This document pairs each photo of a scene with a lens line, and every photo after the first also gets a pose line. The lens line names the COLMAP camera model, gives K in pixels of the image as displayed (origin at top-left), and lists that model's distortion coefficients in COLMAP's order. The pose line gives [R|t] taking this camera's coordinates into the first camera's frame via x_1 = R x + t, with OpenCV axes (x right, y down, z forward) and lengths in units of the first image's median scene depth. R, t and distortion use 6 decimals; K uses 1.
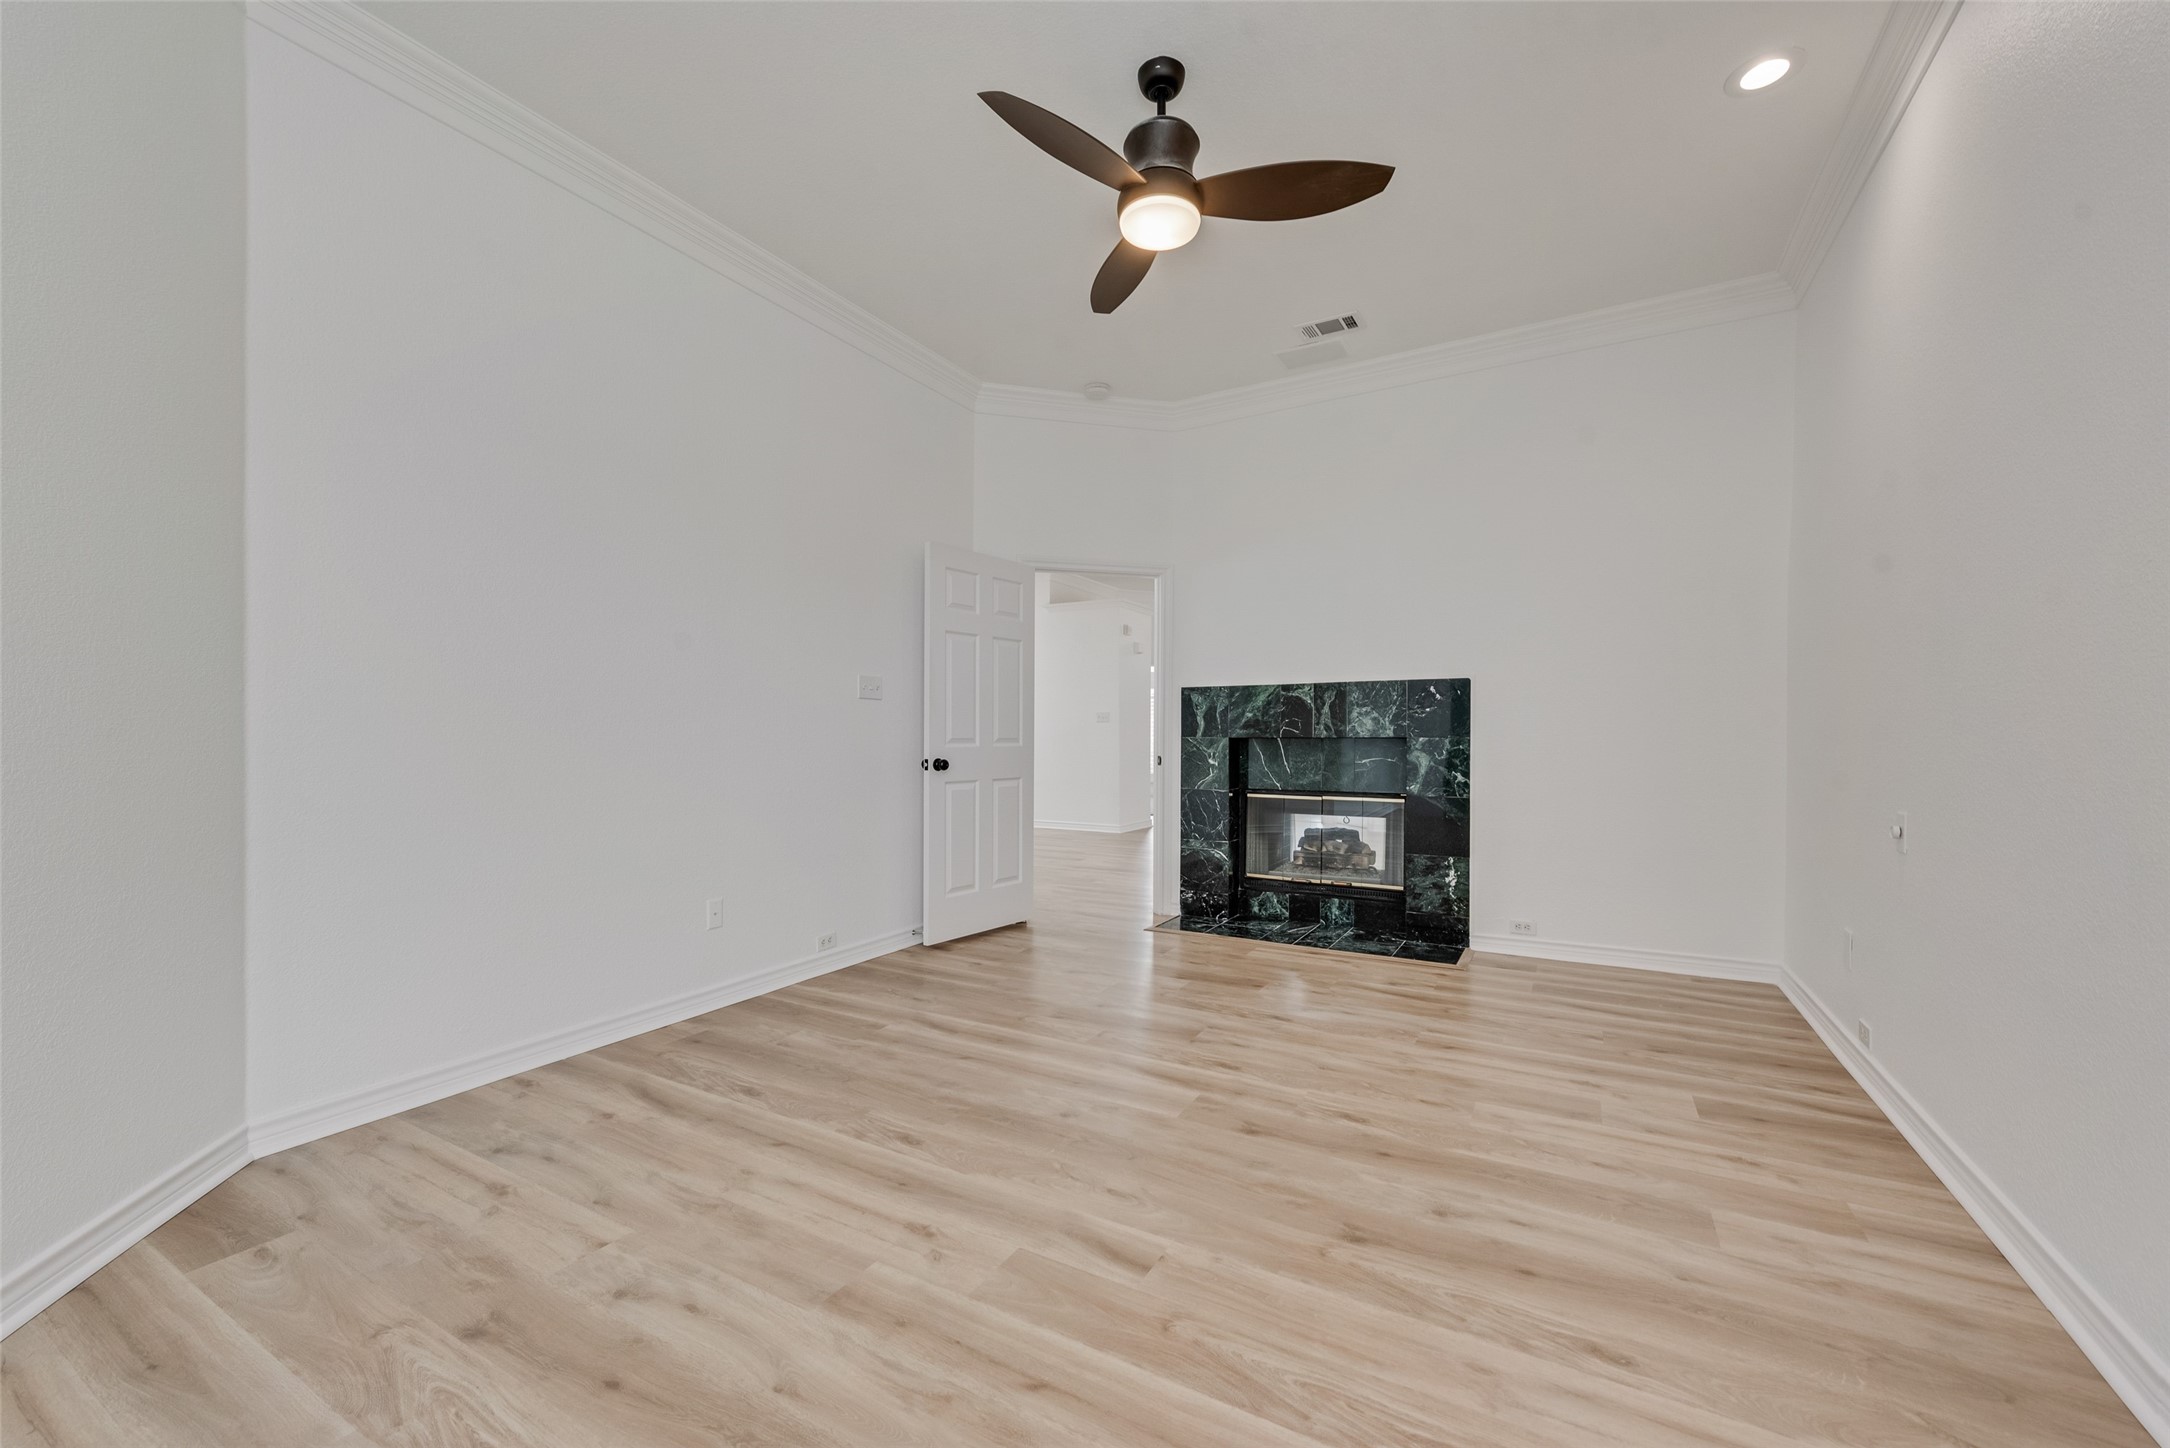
lens RADIAL K [[850.1, 0, 1081.1], [0, 850.1, 723.4], [0, 0, 1]] dist [0.011691, -0.002281]
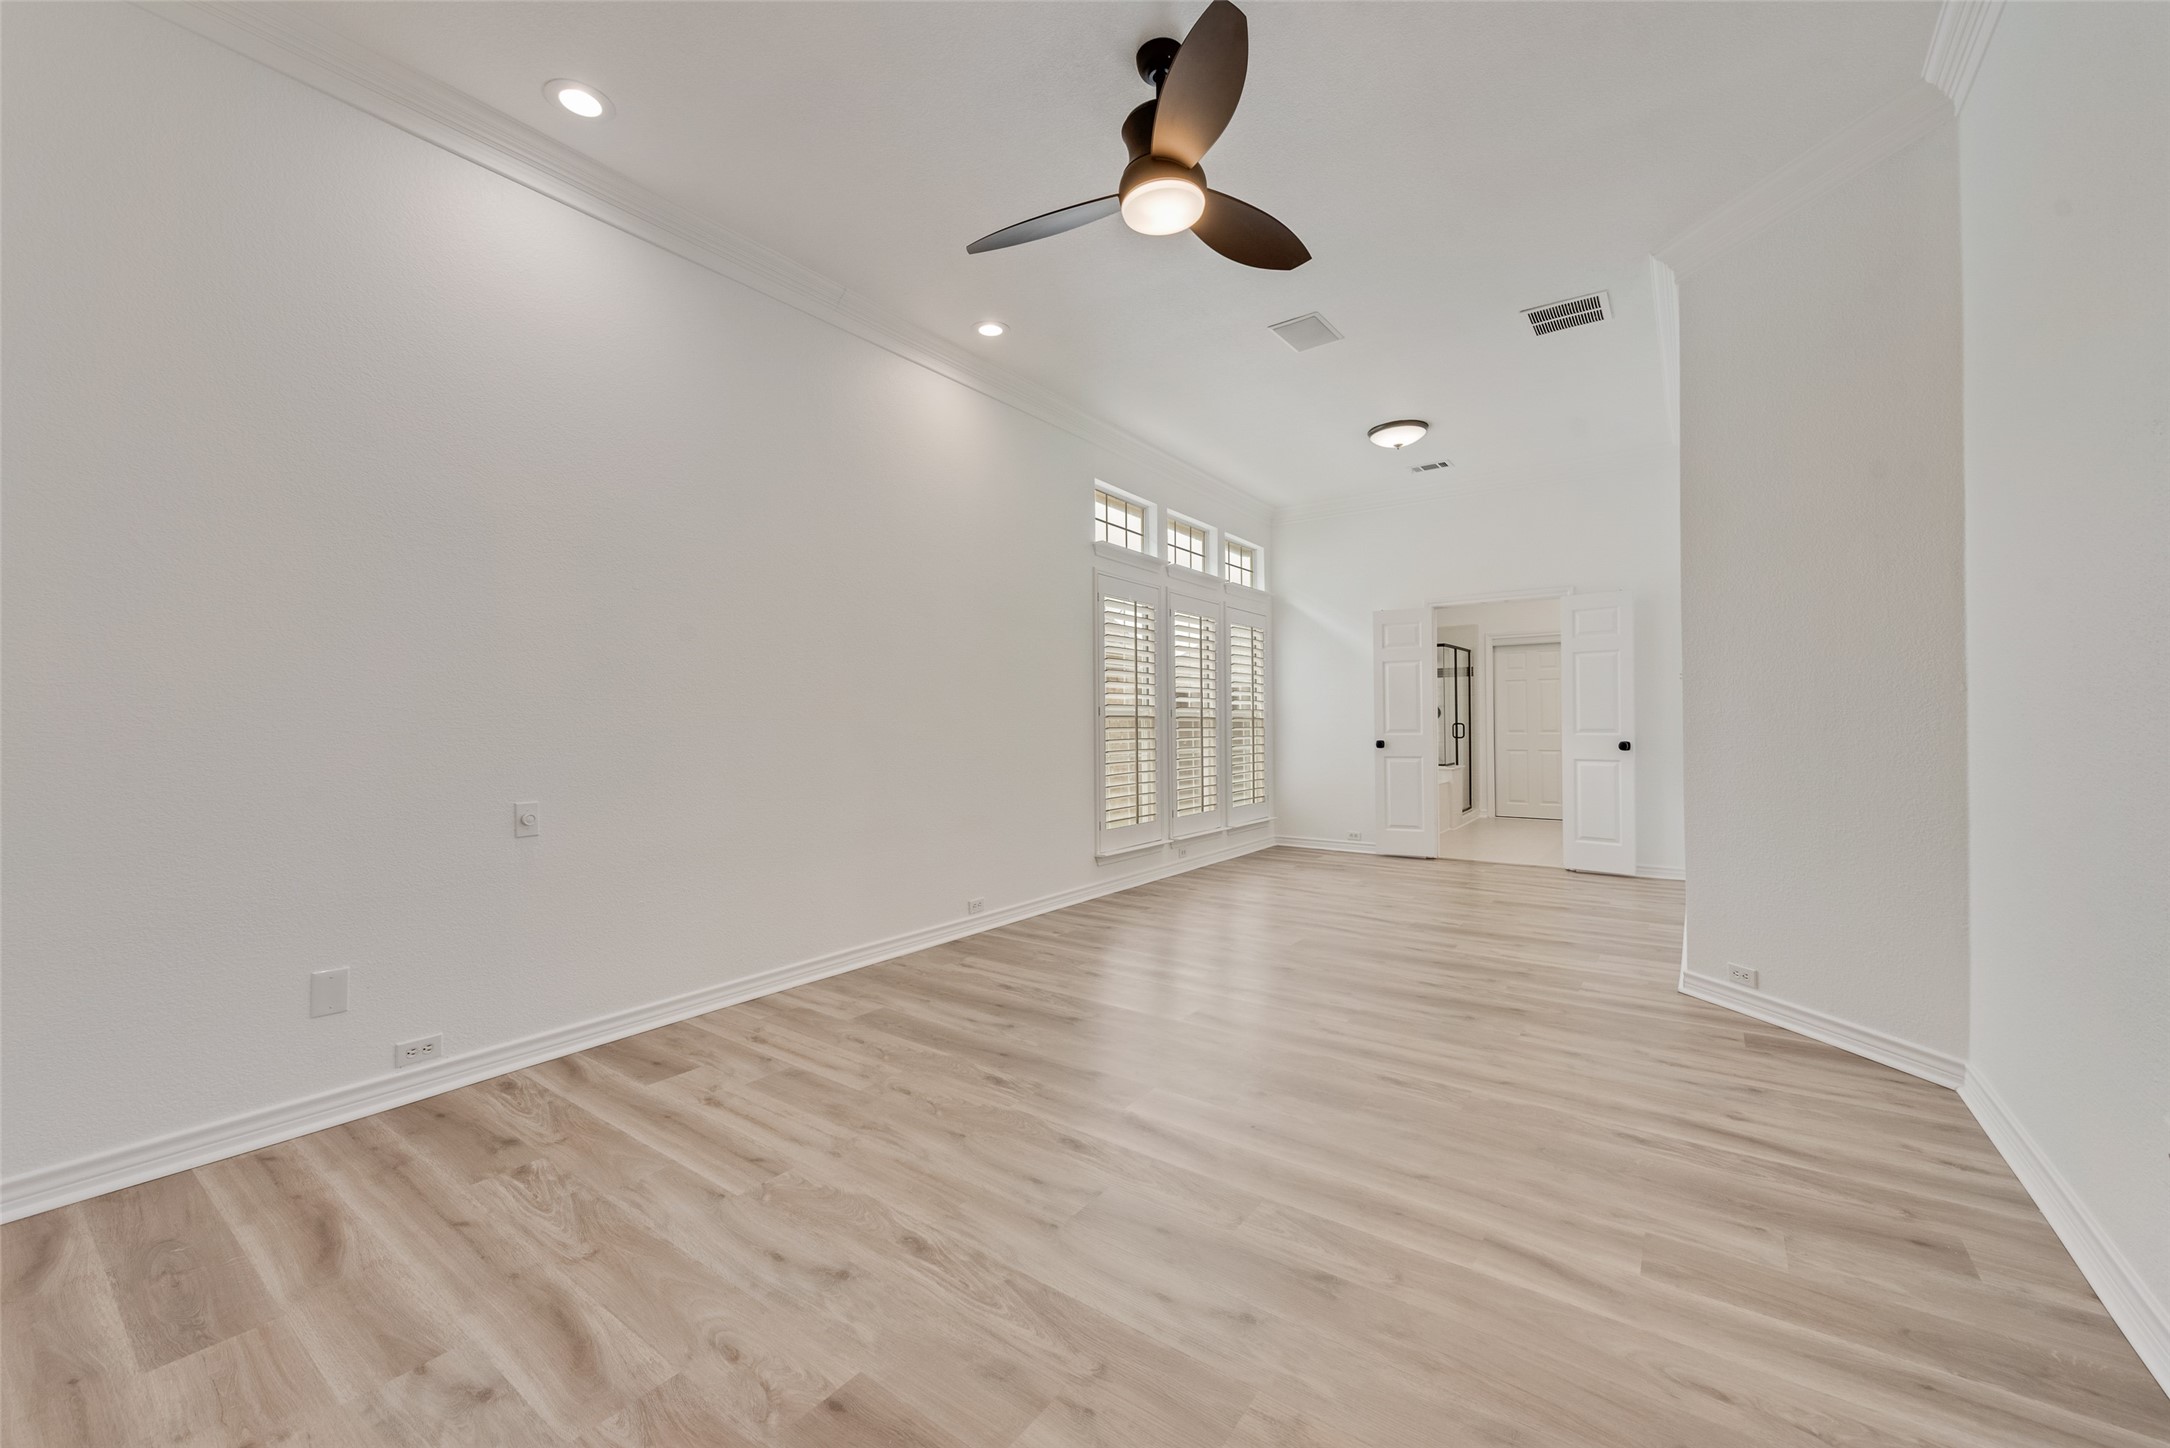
lens RADIAL K [[850.1, 0, 1081.1], [0, 850.1, 723.4], [0, 0, 1]] dist [0.011691, -0.002281]
pose [[-0.994136, 0.005491, 0.107996, 0.081166], [0.003931, 0.999885, -0.014646, 0.016244], [-0.108064, -0.014136, -0.994043, 1.958274]]
